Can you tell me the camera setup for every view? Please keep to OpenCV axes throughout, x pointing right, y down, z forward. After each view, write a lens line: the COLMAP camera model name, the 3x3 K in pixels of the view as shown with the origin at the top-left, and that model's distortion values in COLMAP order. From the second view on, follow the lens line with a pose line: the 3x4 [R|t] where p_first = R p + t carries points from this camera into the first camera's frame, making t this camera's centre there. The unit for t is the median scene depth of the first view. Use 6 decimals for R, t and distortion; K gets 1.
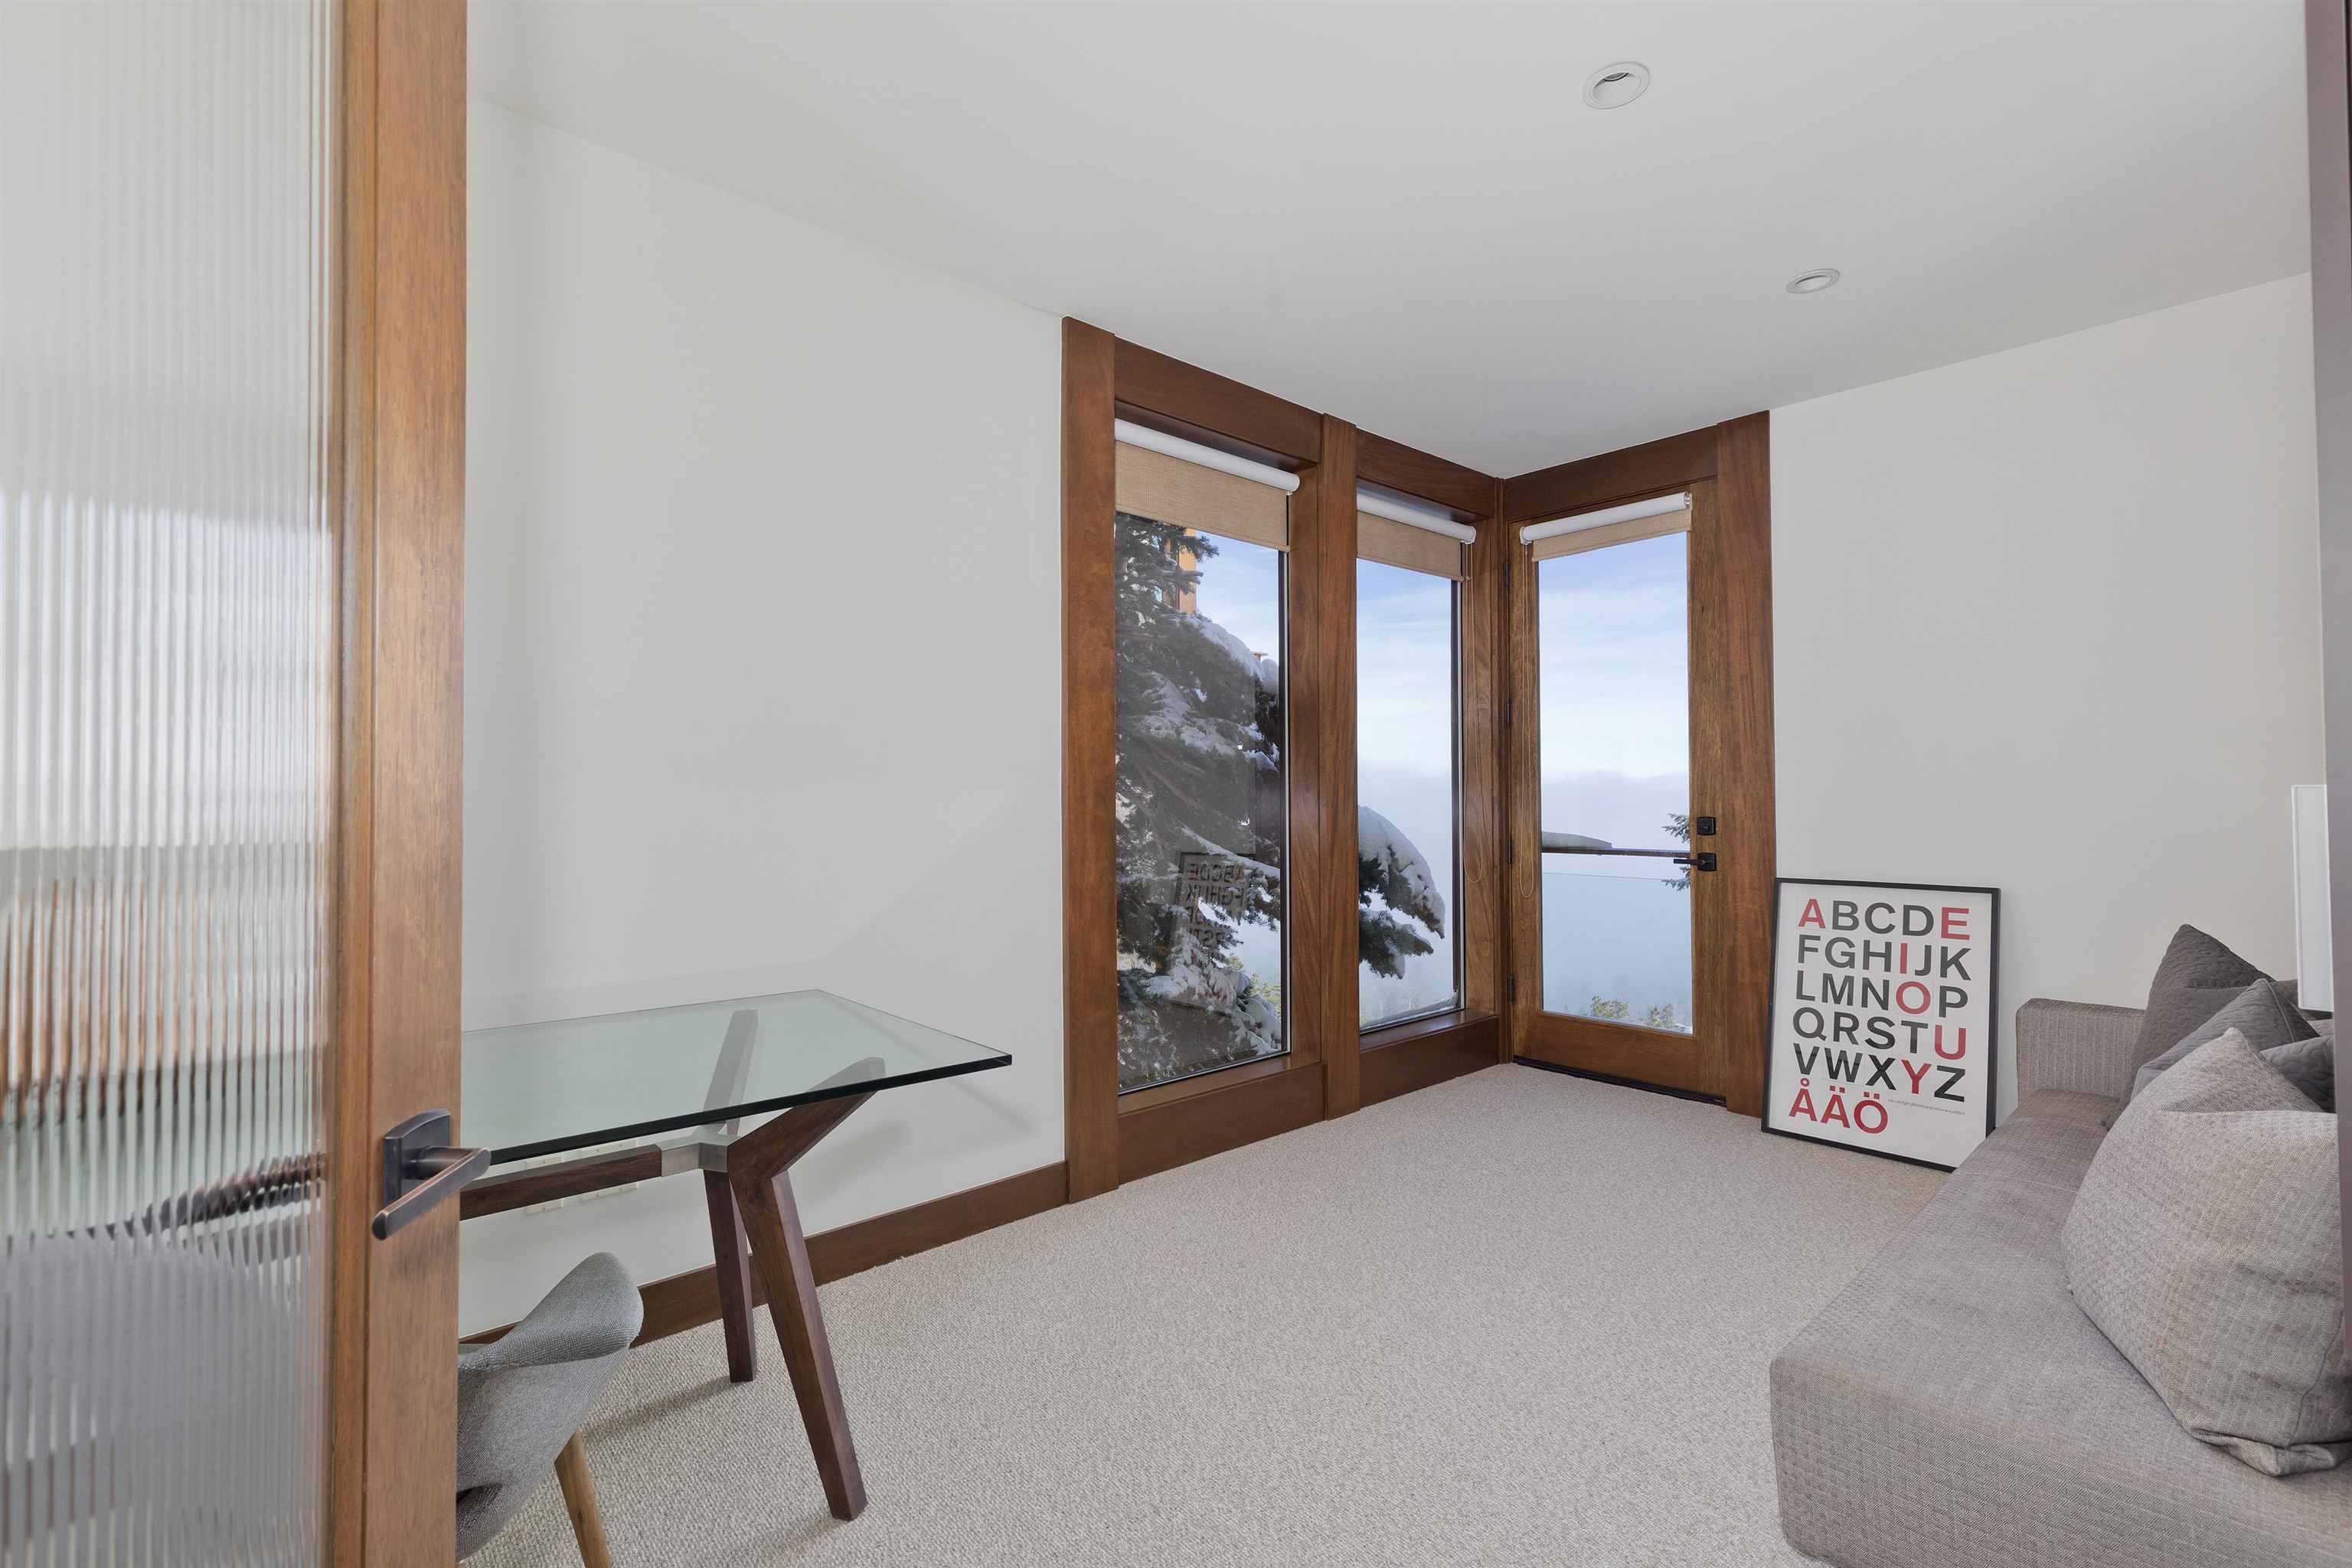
lens RADIAL K [[1061.8, 0, 1181.9], [0, 1061.8, 780.1], [0, 0, 1]] dist [0.006963, -0.002301]
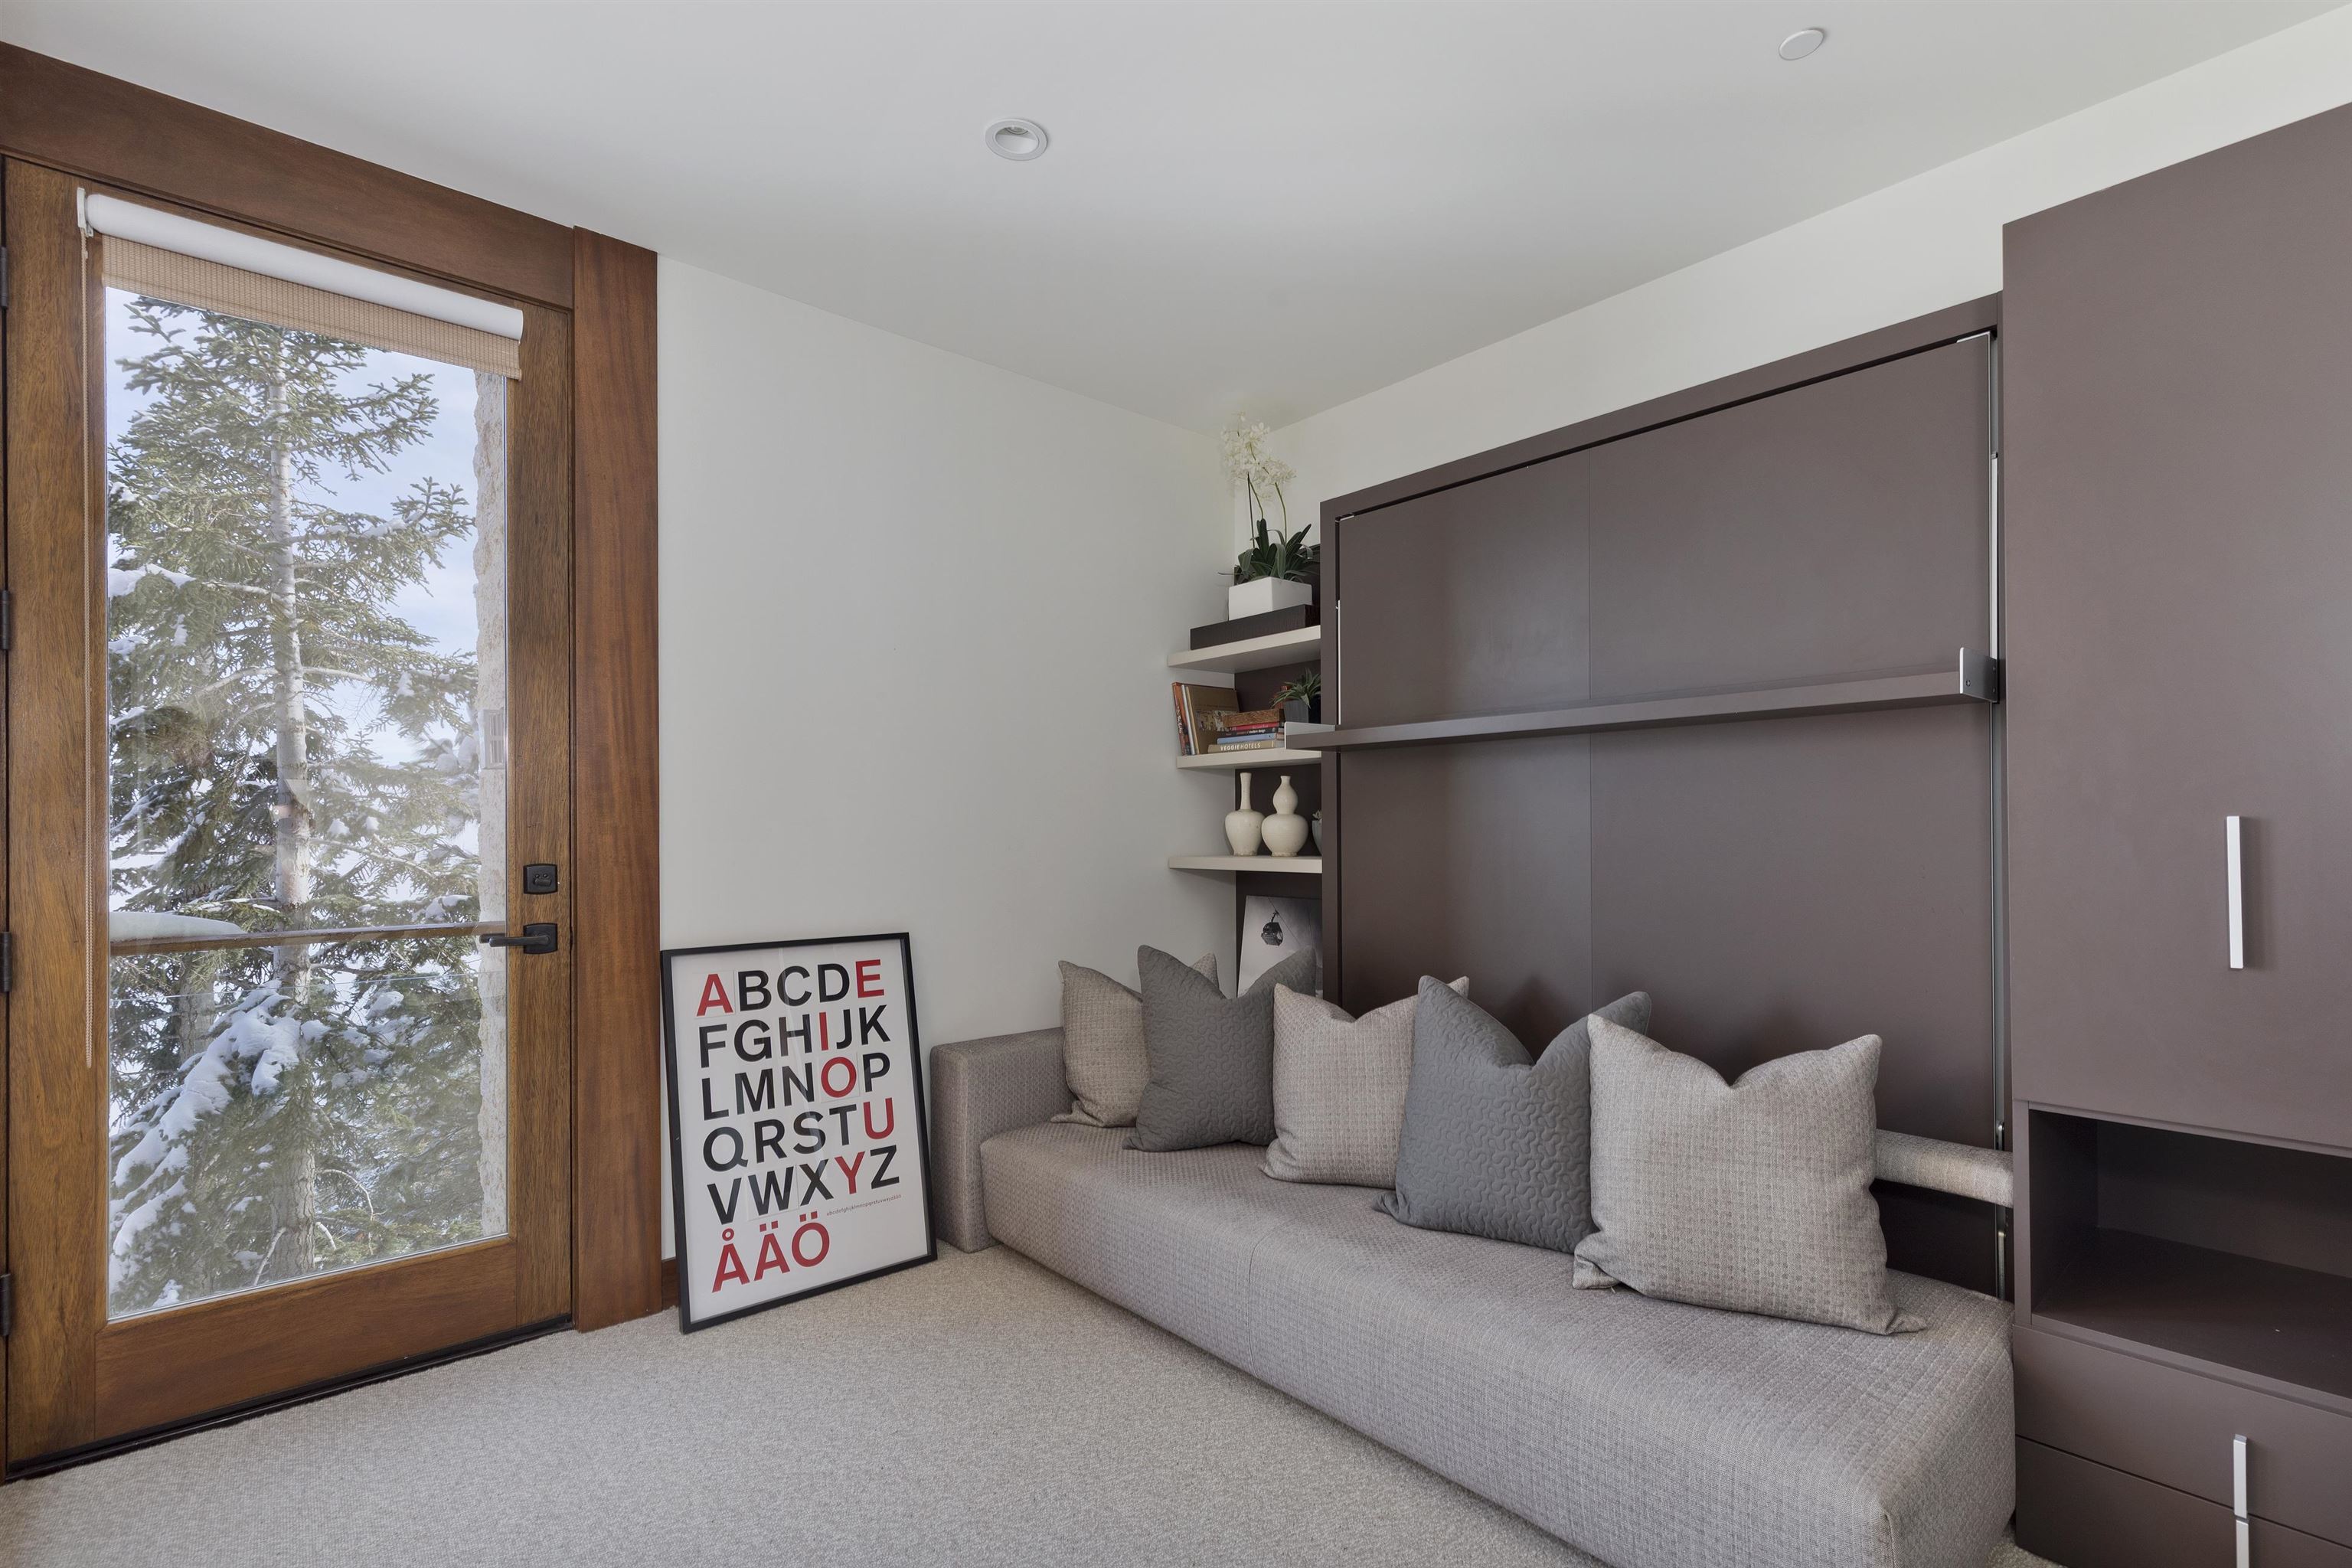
lens RADIAL K [[1061.8, 0, 1172.0], [0, 1061.8, 833.1], [0, 0, 1]] dist [0.006963, -0.002301]
pose [[0.020357, 0.005000, 0.999780, -0.117976], [-0.009979, 0.999939, -0.004798, 0.018616], [-0.999743, -0.009880, 0.020406, 0.710551]]
